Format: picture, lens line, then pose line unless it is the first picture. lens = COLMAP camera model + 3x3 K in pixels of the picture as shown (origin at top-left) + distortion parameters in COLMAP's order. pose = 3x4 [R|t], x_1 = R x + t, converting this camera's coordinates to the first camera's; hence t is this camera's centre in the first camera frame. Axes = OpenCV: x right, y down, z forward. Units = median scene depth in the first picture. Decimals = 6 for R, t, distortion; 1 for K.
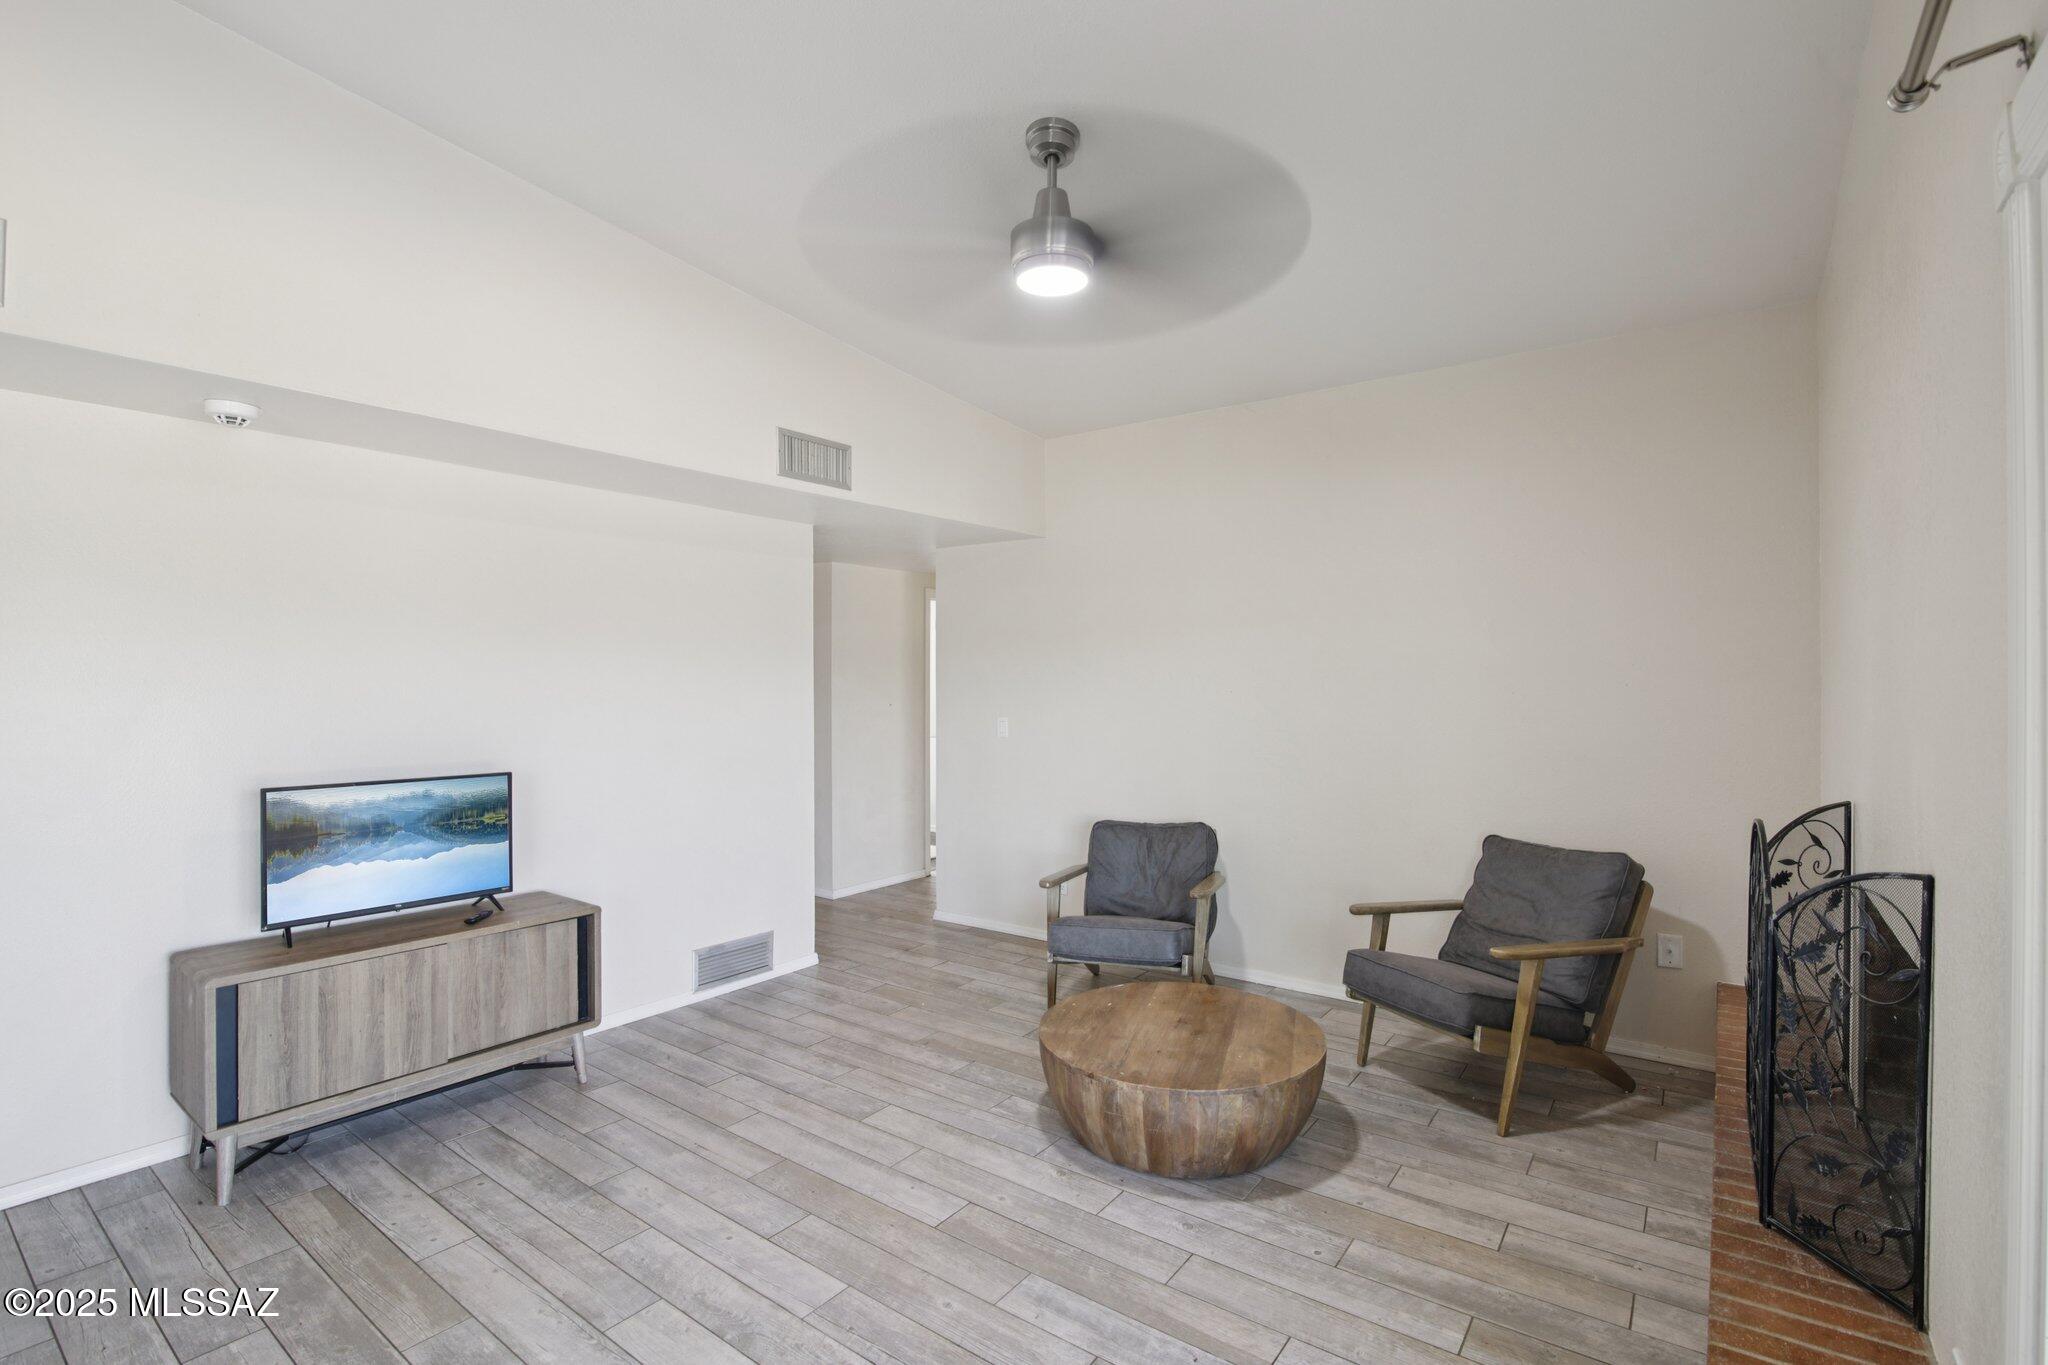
lens RADIAL K [[935.2, 0, 1026.2], [0, 935.2, 684.9], [0, 0, 1]] dist [-0.021955, 0.001199]
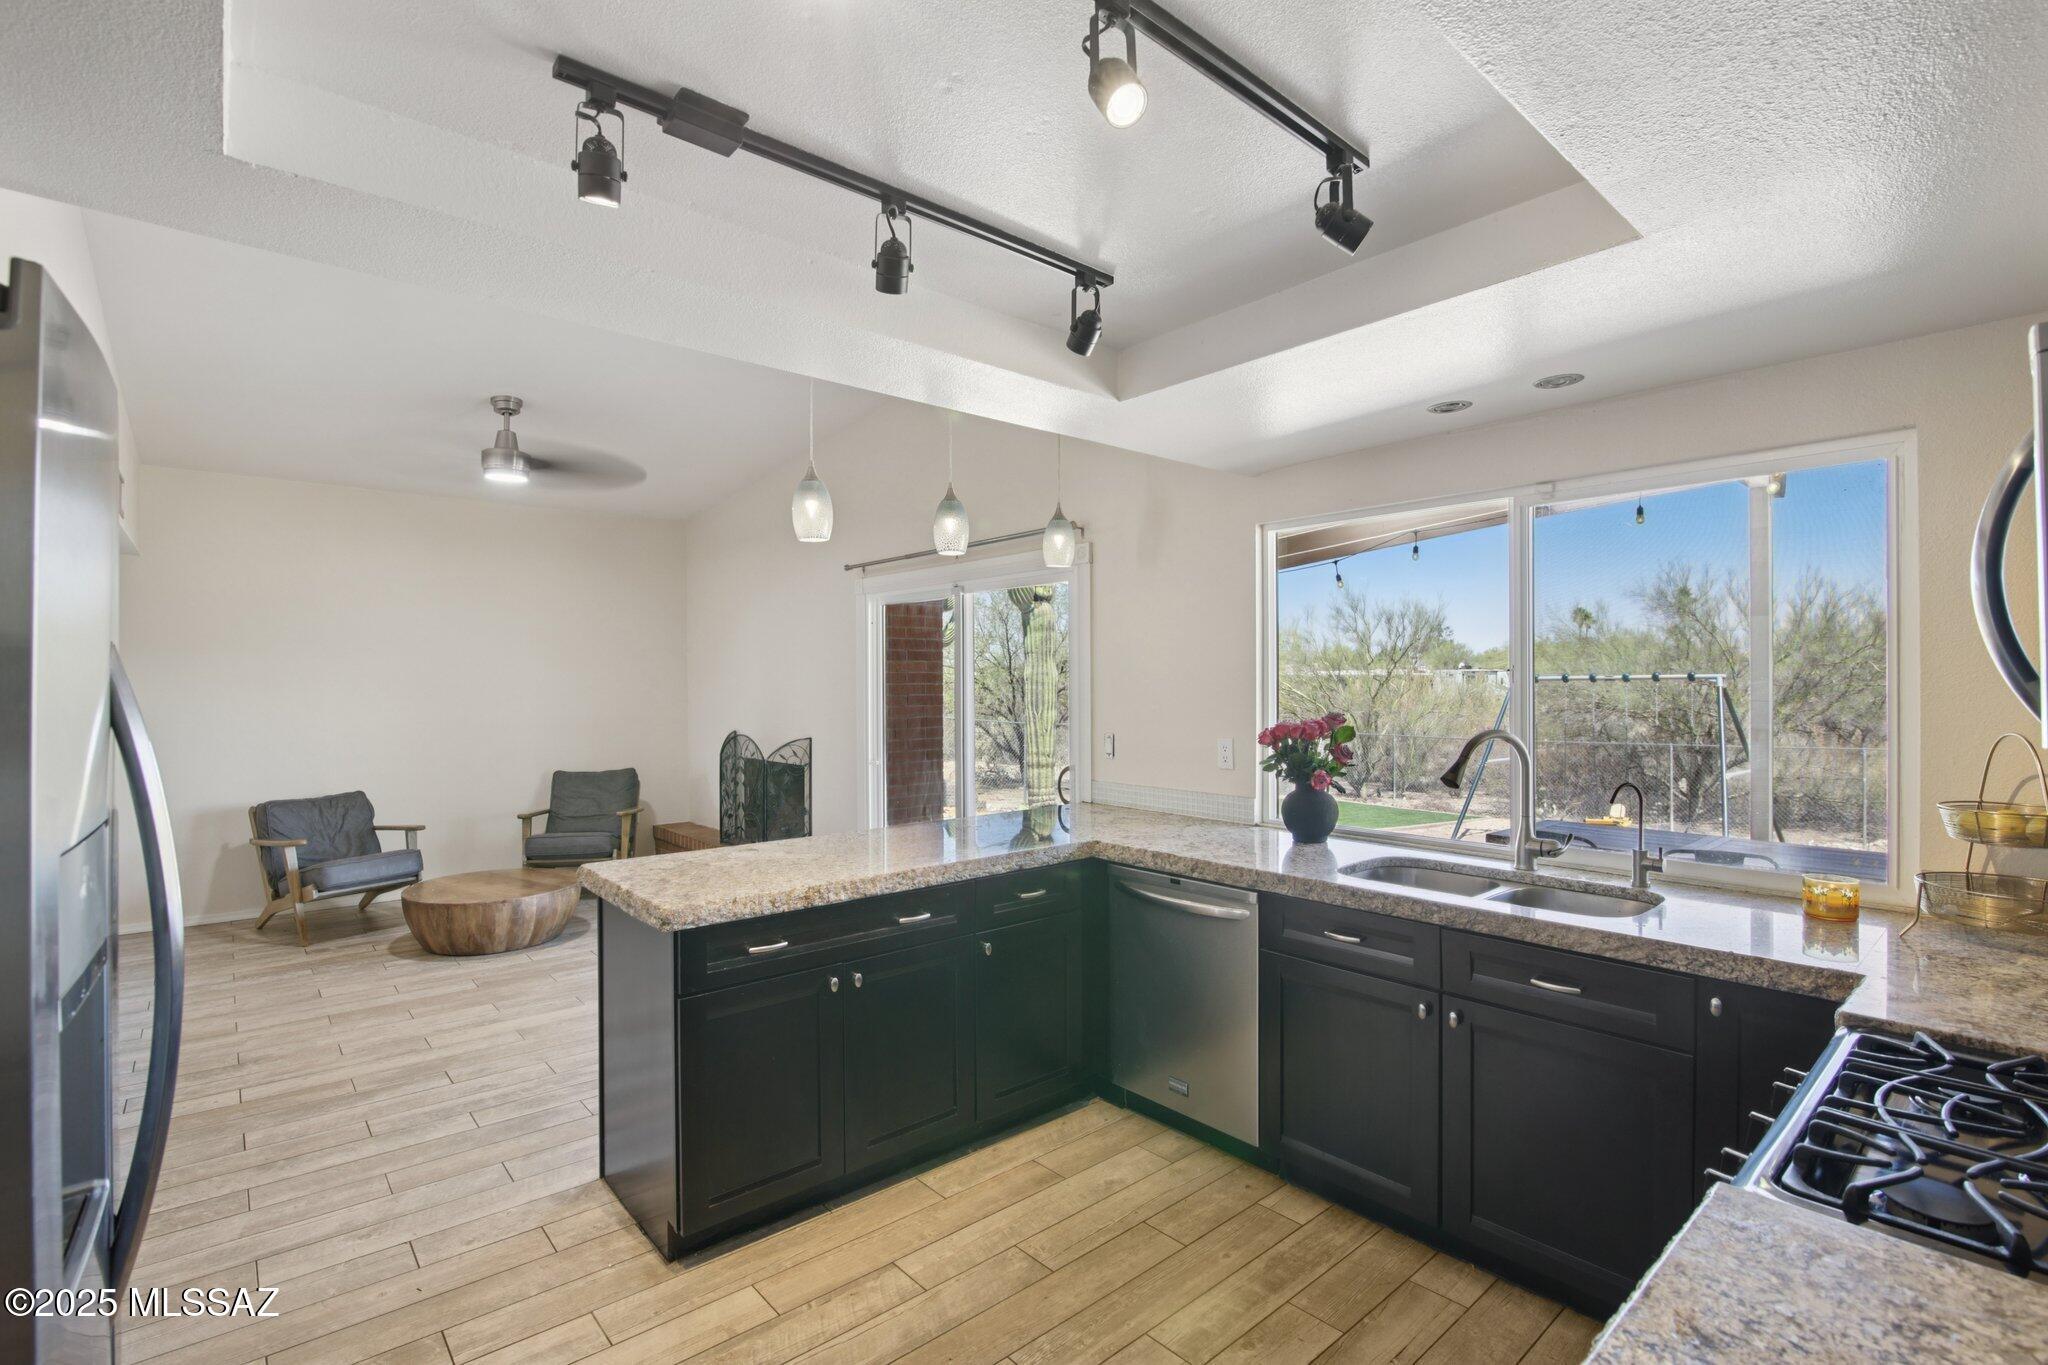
lens RADIAL K [[935.2, 0, 1026.0], [0, 935.2, 682.8], [0, 0, 1]] dist [-0.021955, 0.001199]
pose [[0.215054, -0.001439, 0.976601, -1.498074], [0.007331, 0.999973, -0.000141, -0.008407], [-0.976575, 0.007190, 0.215059, -0.412223]]
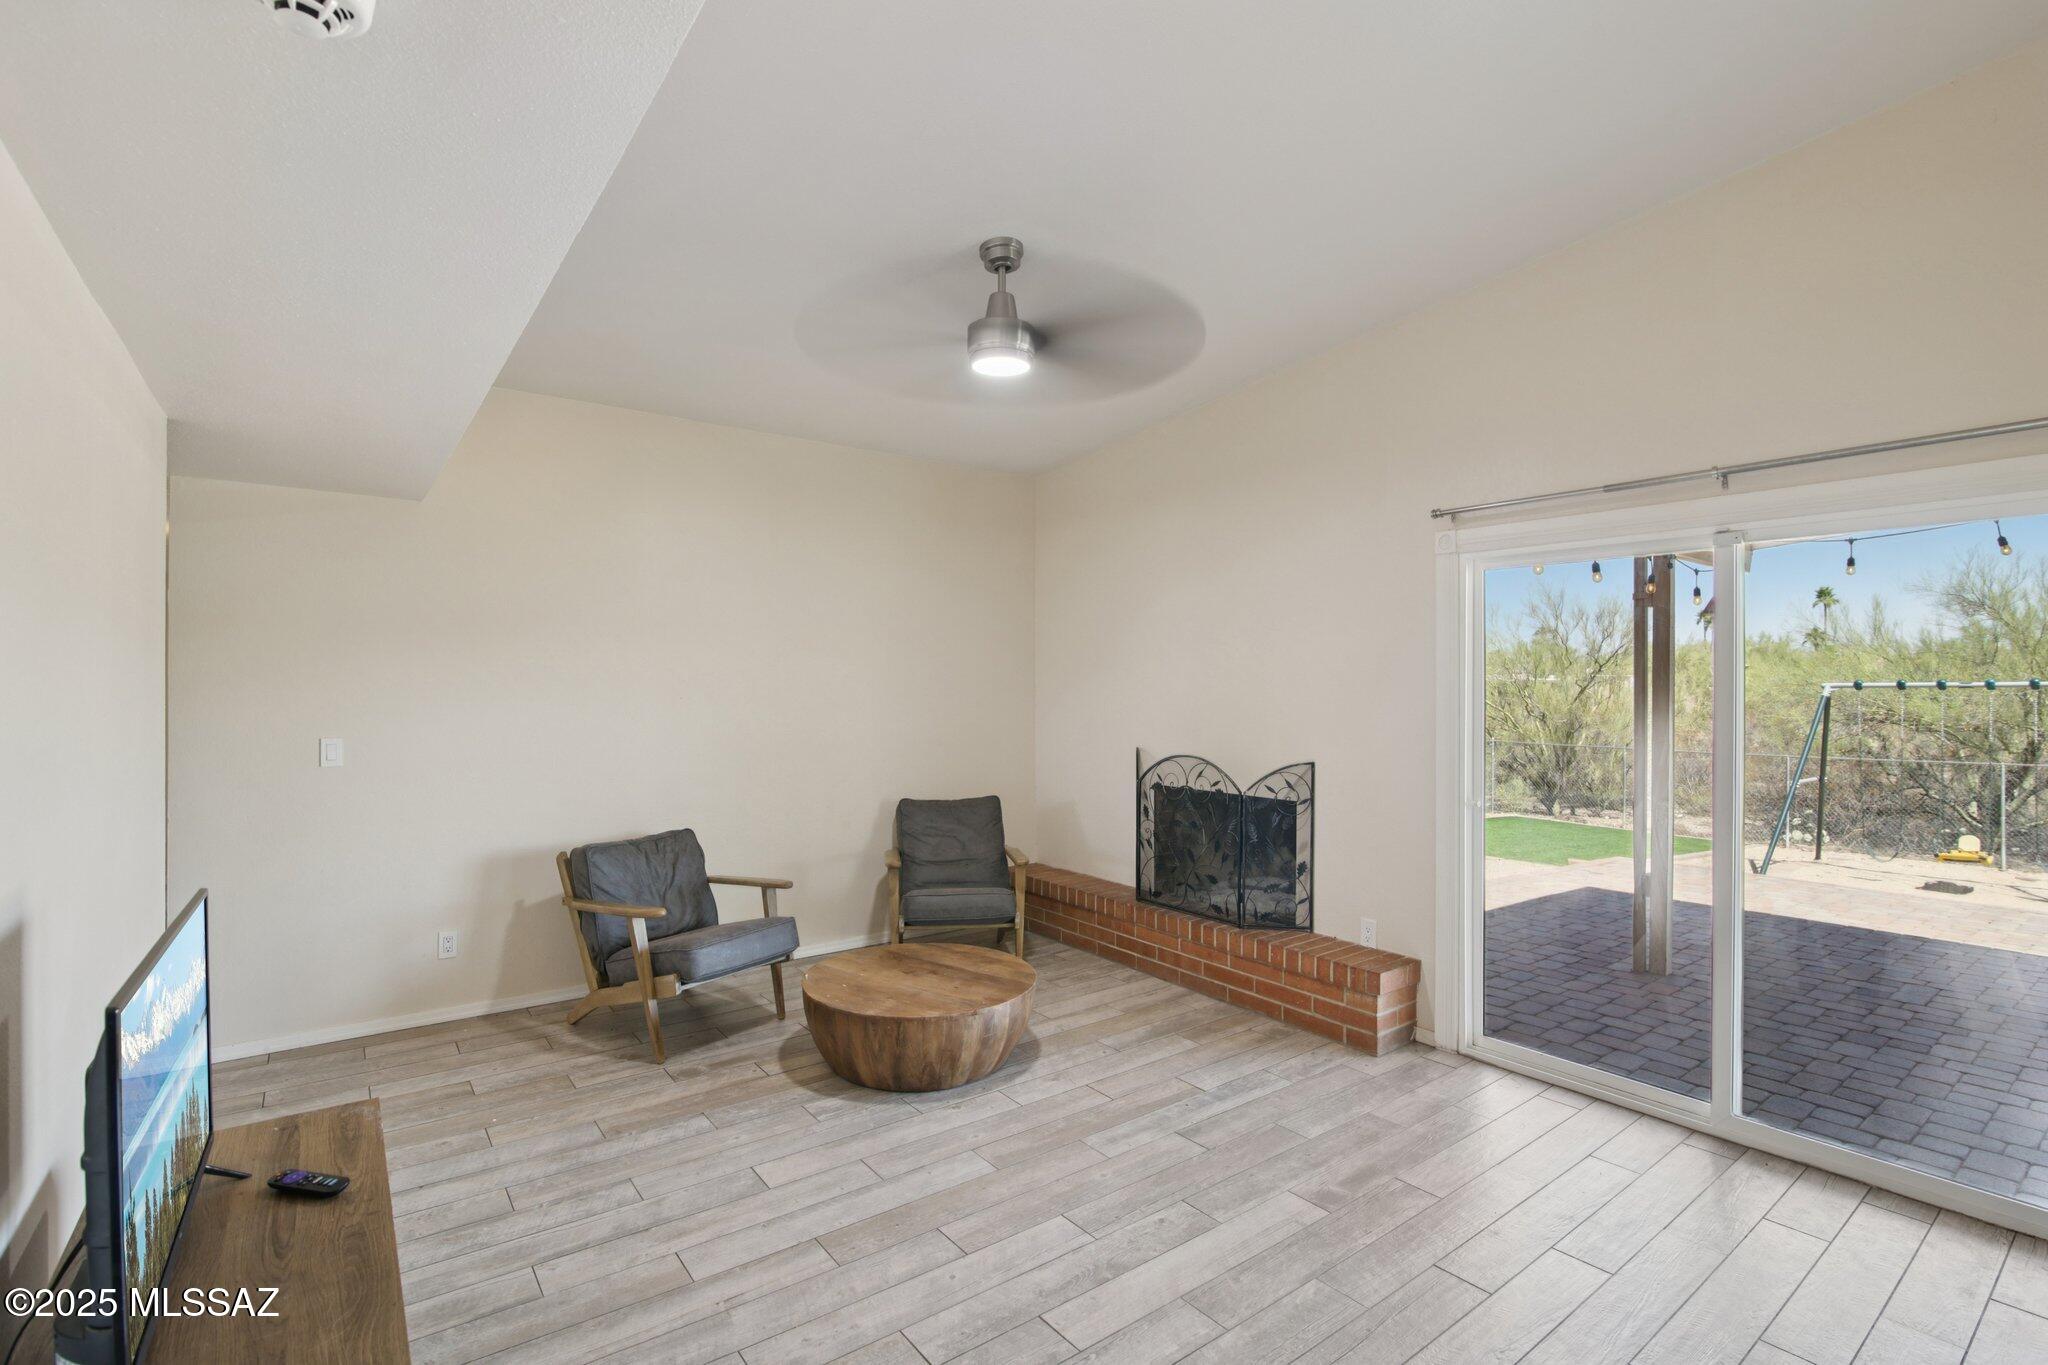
lens RADIAL K [[935.2, 0, 1027.2], [0, 935.2, 684.1], [0, 0, 1]] dist [-0.021955, 0.001199]
pose [[0.286348, 0.002259, 0.958123, -1.076585], [0.000708, 0.999996, -0.002569, -0.009629], [-0.958126, 0.001414, 0.286345, 0.577865]]
